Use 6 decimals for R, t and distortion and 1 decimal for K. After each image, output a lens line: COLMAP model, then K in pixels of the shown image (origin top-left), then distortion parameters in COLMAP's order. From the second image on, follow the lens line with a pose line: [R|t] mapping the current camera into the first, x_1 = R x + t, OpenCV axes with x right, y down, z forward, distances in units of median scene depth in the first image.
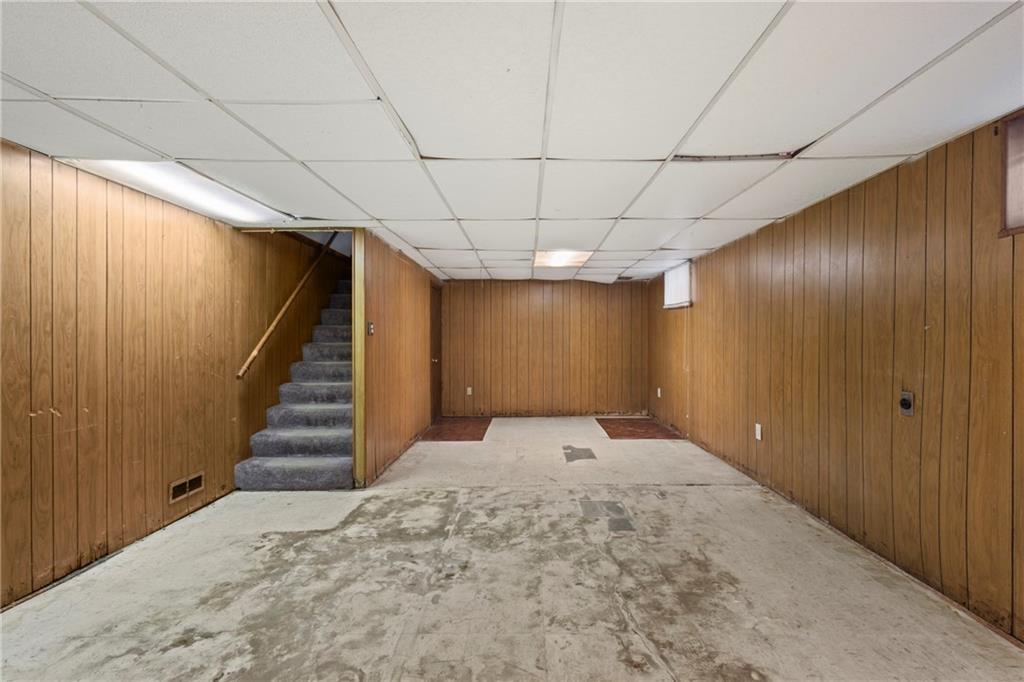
lens RADIAL K [[470.9, 0, 506.5], [0, 470.9, 338.5], [0, 0, 1]] dist [0.013749, -0.000608]
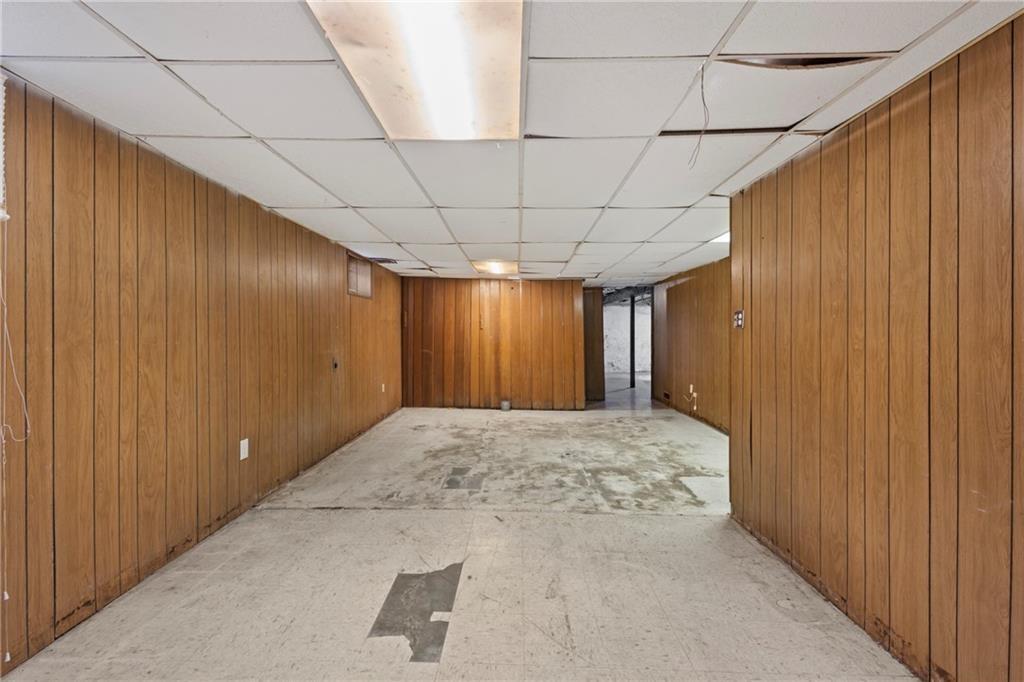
lens RADIAL K [[470.9, 0, 512.5], [0, 470.9, 338.2], [0, 0, 1]] dist [0.013749, -0.000608]
pose [[-0.999433, 0.000469, -0.033680, 0.119351], [0.000001, 0.999904, 0.013875, -0.001228], [0.033683, 0.013867, -0.999336, 2.029862]]
